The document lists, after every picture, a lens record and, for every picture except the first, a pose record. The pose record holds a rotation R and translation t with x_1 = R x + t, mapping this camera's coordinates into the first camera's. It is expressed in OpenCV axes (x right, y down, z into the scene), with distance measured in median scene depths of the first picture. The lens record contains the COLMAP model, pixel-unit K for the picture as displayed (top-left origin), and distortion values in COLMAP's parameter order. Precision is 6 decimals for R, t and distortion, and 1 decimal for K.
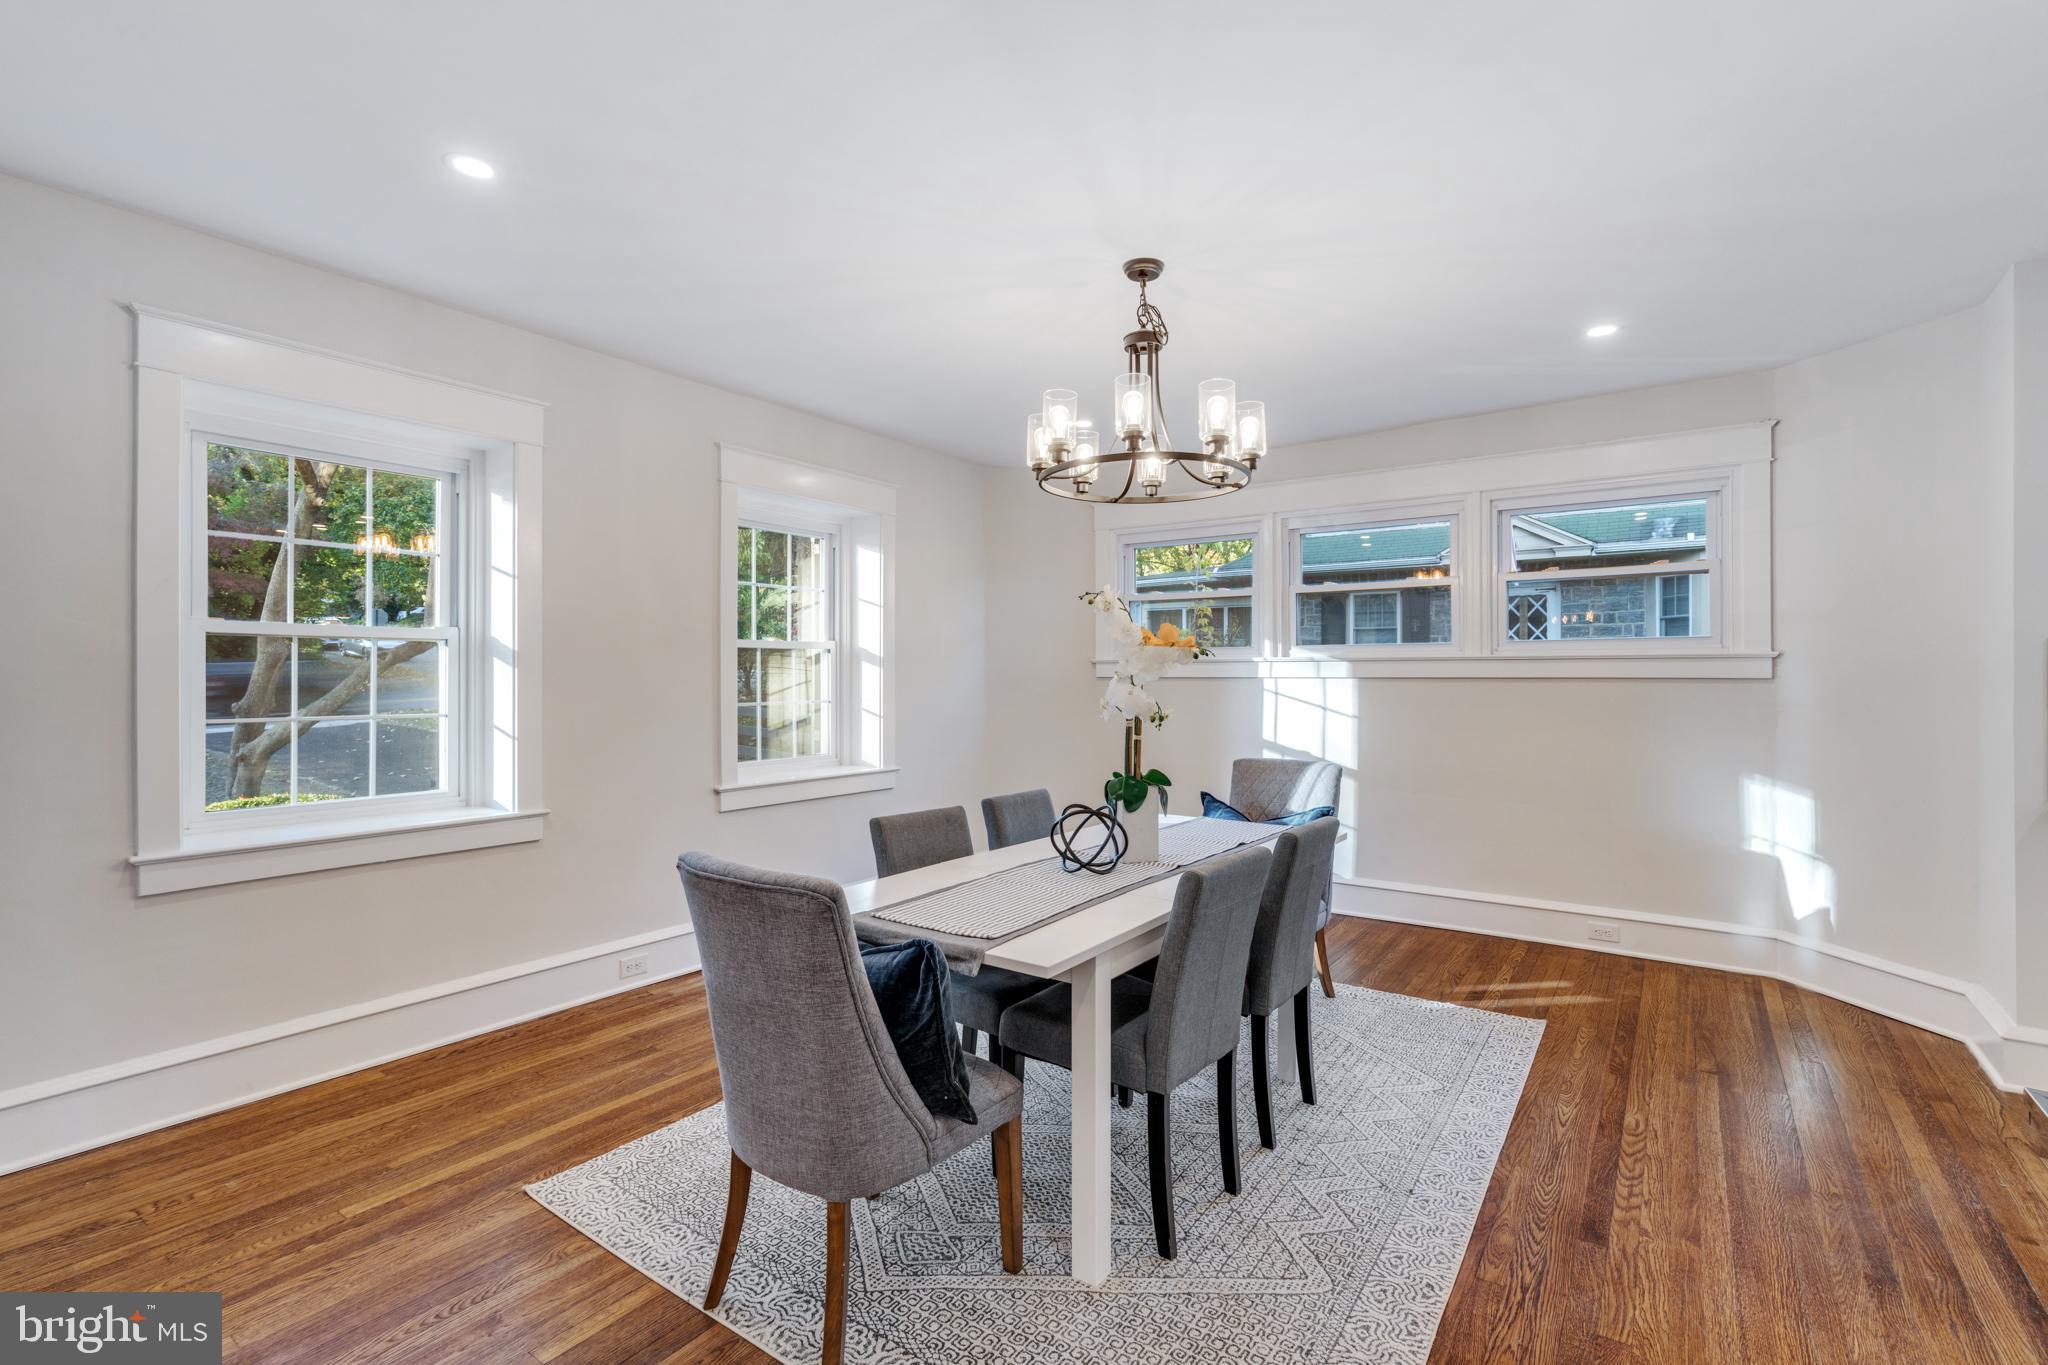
lens RADIAL K [[924.7, 0, 992.6], [0, 924.7, 672.9], [0, 0, 1]] dist [-0.003016, -0.000243]
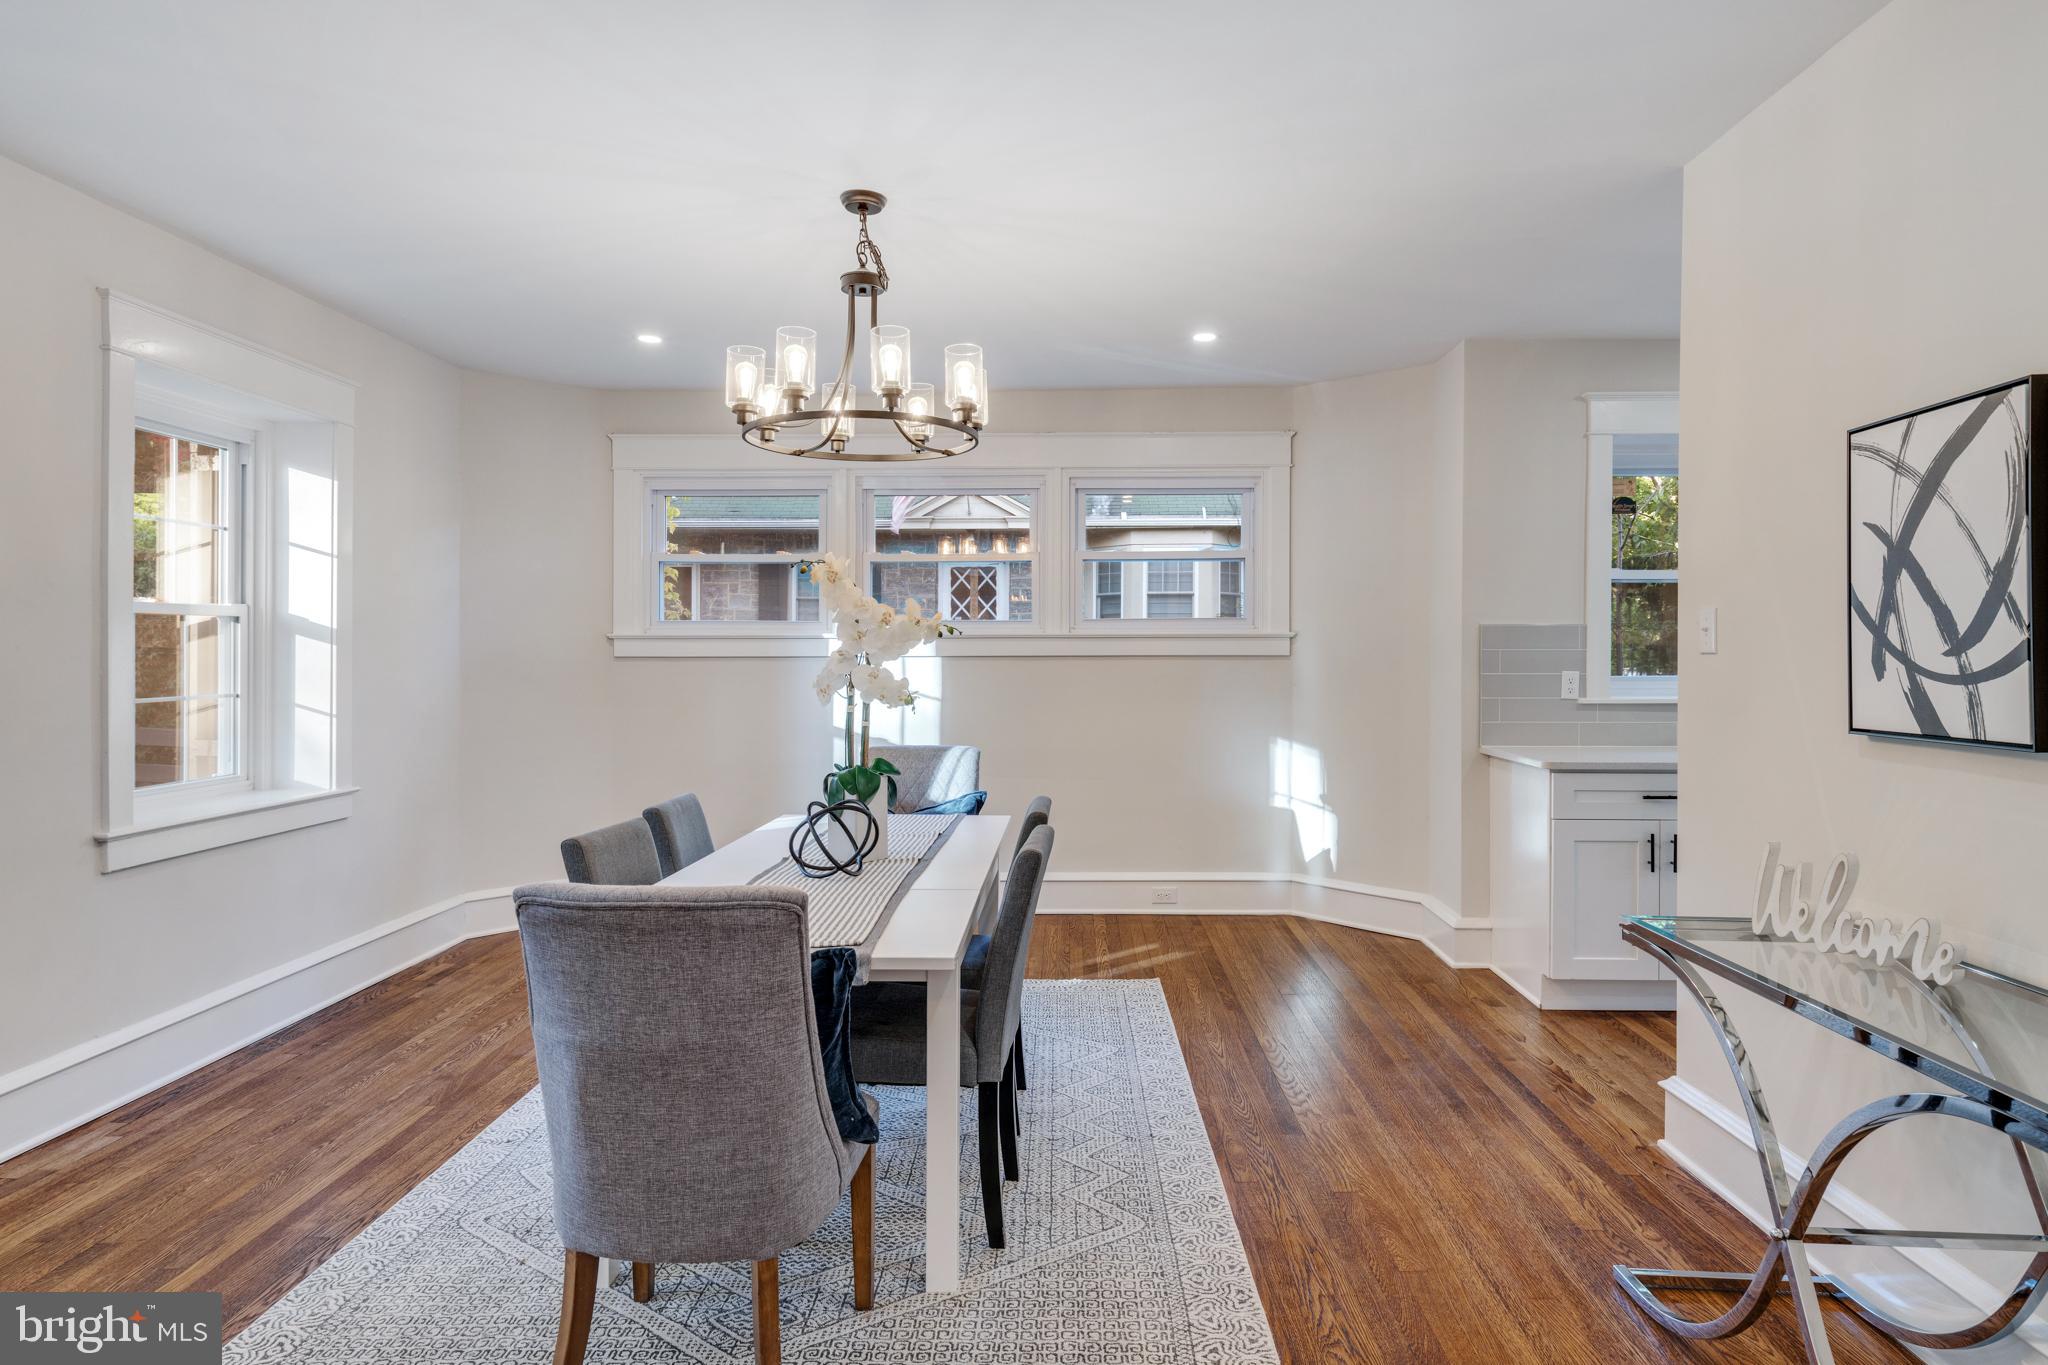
lens RADIAL K [[1183.2, 0, 1025.5], [0, 1183.2, 656.1], [0, 0, 1]] dist [-0.002620, 0.001831]
pose [[0.820550, -0.004204, 0.571559, -0.343978], [0.001478, 0.999985, 0.005233, -0.001762], [-0.571572, -0.003449, 0.820544, -0.031549]]
